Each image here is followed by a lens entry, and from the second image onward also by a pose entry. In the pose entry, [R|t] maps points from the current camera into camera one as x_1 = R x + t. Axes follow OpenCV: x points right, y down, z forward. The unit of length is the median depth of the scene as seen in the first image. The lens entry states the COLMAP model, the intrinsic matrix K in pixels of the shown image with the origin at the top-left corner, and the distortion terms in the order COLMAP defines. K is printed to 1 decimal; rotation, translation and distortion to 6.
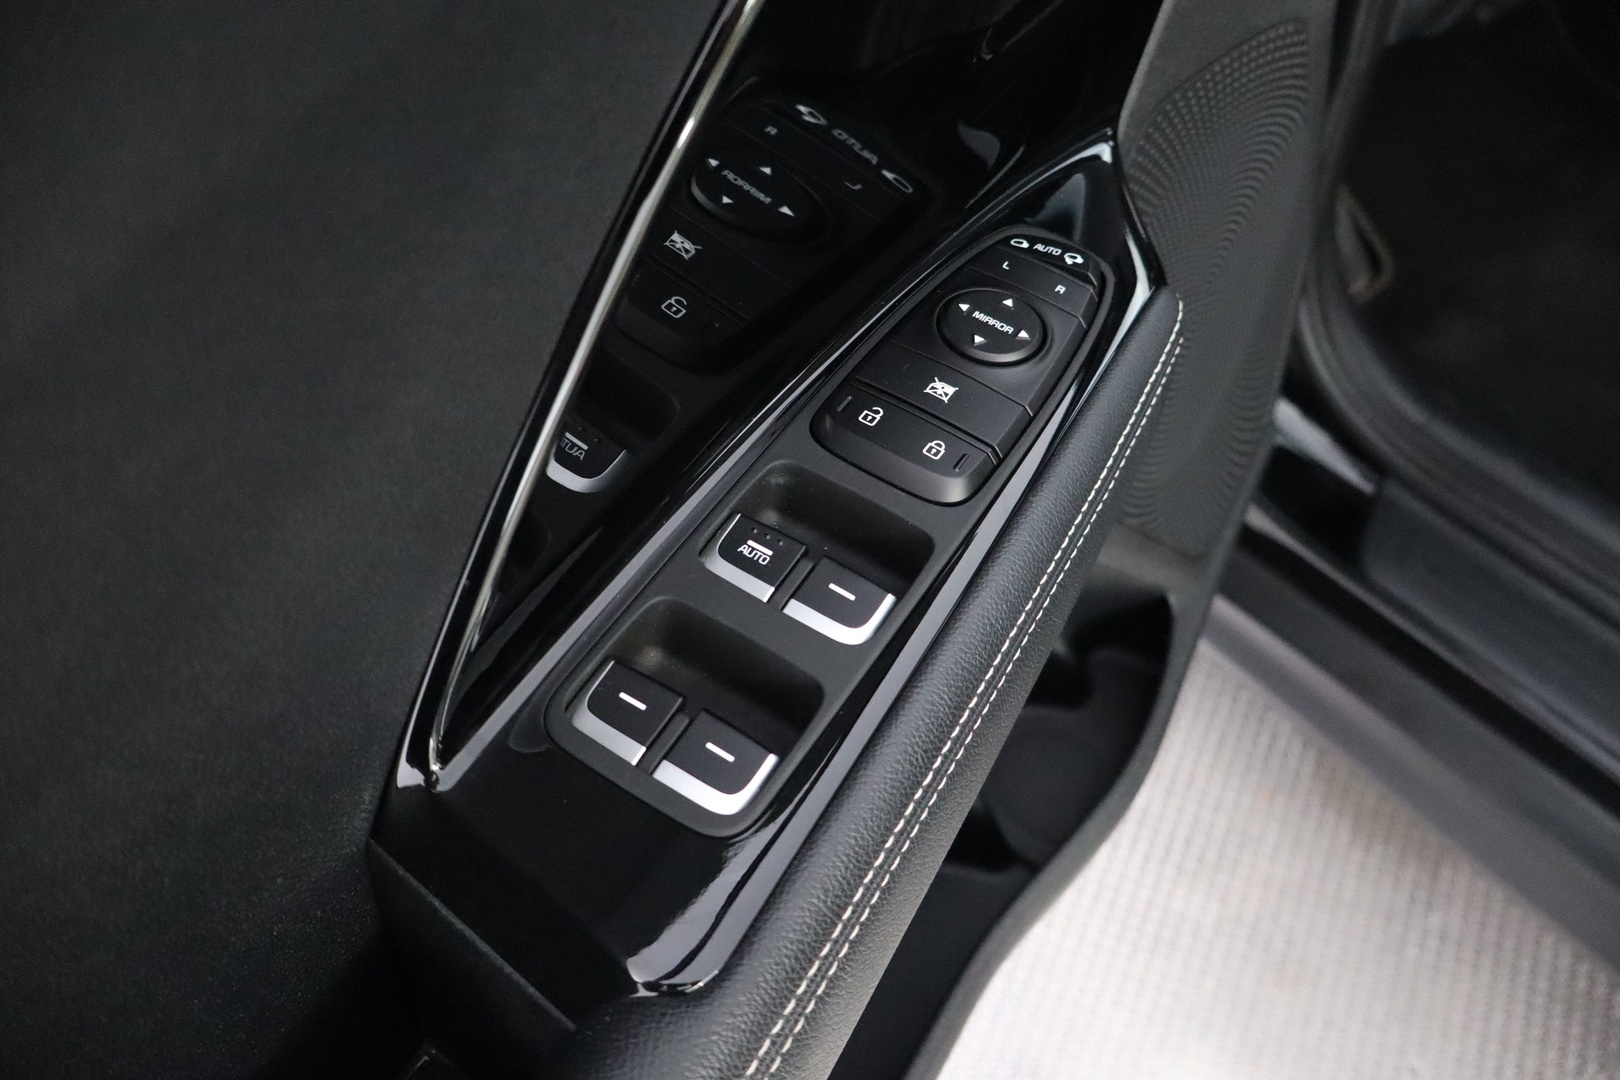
lens RADIAL K [[1366.8, 0, 810.0], [0, 1366.8, 540.0], [0, 0, 1]] dist [0.000487, 0.003200]
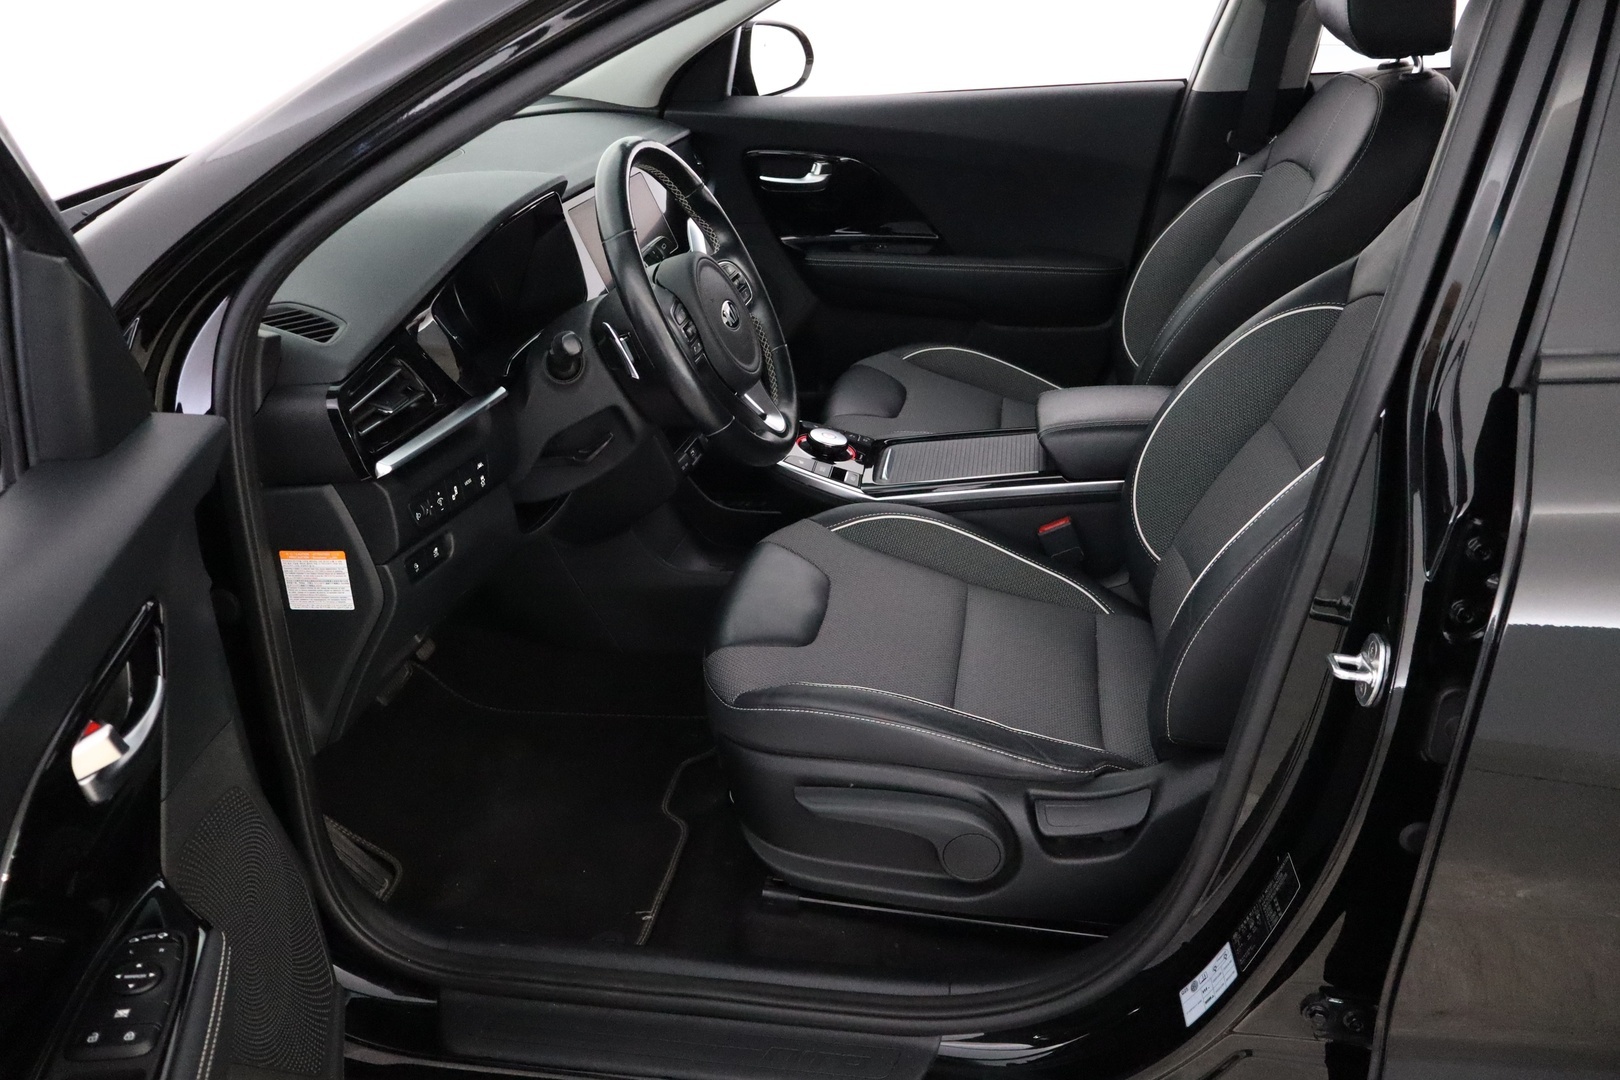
lens RADIAL K [[1366.8, 0, 810.0], [0, 1366.8, 540.0], [0, 0, 1]] dist [0.000487, 0.003200]
pose [[0.734997, -0.263200, 0.624904, -0.237931], [0.517000, 0.813832, -0.265308, 0.383074], [-0.438738, 0.518076, 0.734239, -1.340732]]
